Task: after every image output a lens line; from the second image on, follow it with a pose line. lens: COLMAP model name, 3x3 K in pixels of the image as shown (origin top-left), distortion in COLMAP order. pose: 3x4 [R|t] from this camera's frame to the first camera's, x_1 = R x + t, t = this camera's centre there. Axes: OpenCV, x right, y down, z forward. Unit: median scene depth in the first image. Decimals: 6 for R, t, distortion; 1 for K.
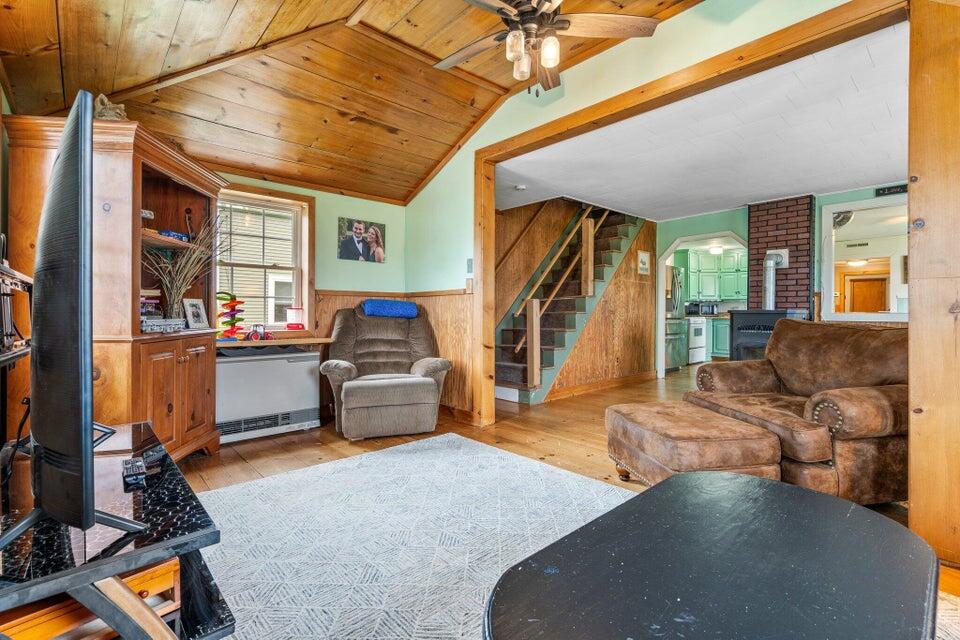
lens RADIAL K [[442.1, 0, 477.9], [0, 442.1, 313.0], [0, 0, 1]] dist [-0.000712, 0.000656]
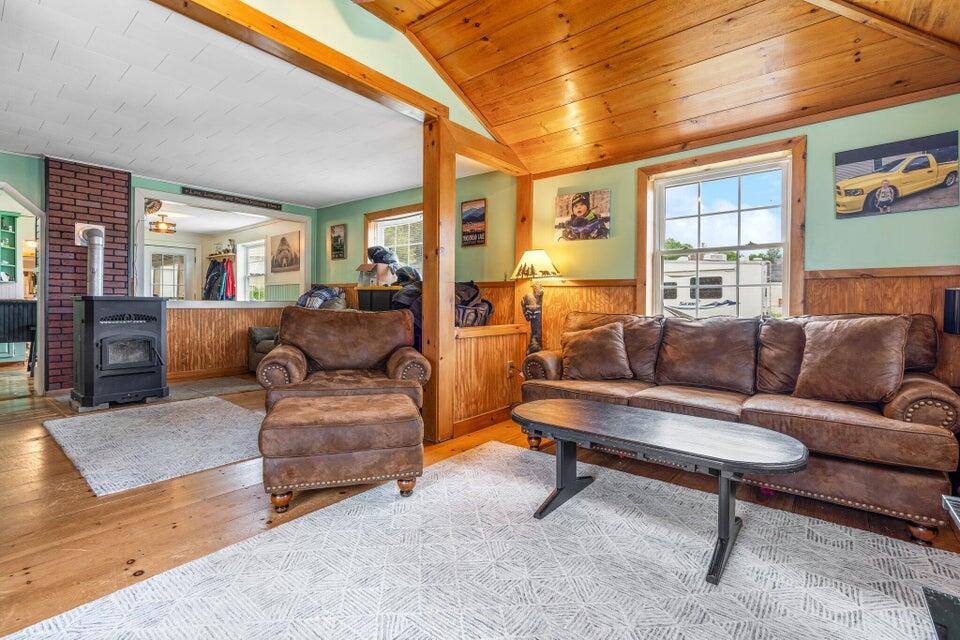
lens RADIAL K [[442.1, 0, 471.0], [0, 442.1, 307.8], [0, 0, 1]] dist [-0.000712, 0.000656]
pose [[-0.147617, -0.014908, 0.988932, -0.271466], [-0.005861, 0.999882, 0.014198, -0.000684], [-0.989027, -0.003701, -0.147687, 0.424490]]
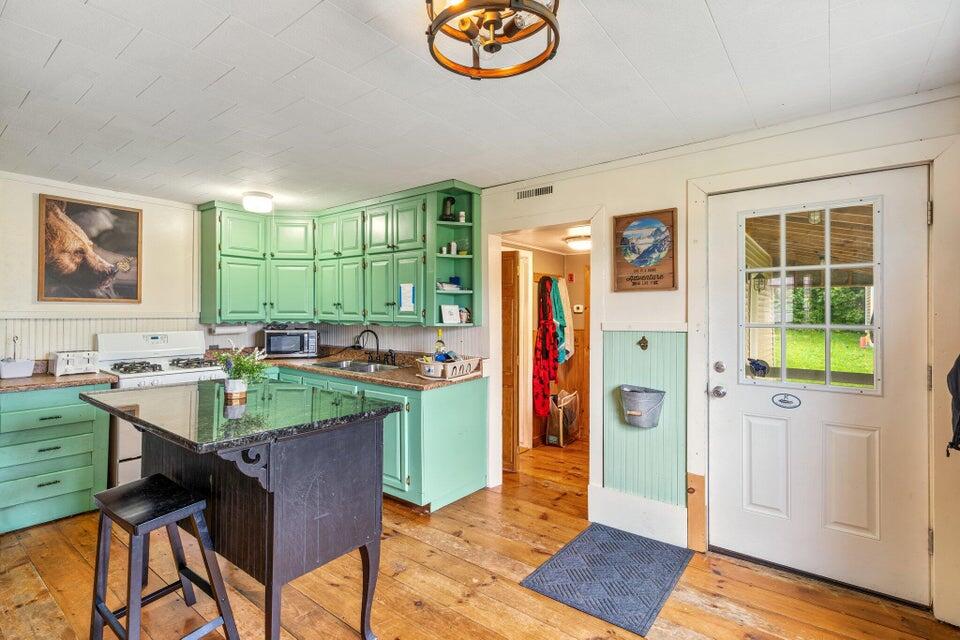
lens RADIAL K [[461.1, 0, 475.6], [0, 461.1, 314.1], [0, 0, 1]] dist [-0.003873, -0.000207]
pose [[0.982795, 0.001565, 0.184691, 1.132422], [-0.001879, 0.999997, 0.001525, -0.067693], [-0.184688, -0.001846, 0.982795, 0.914411]]
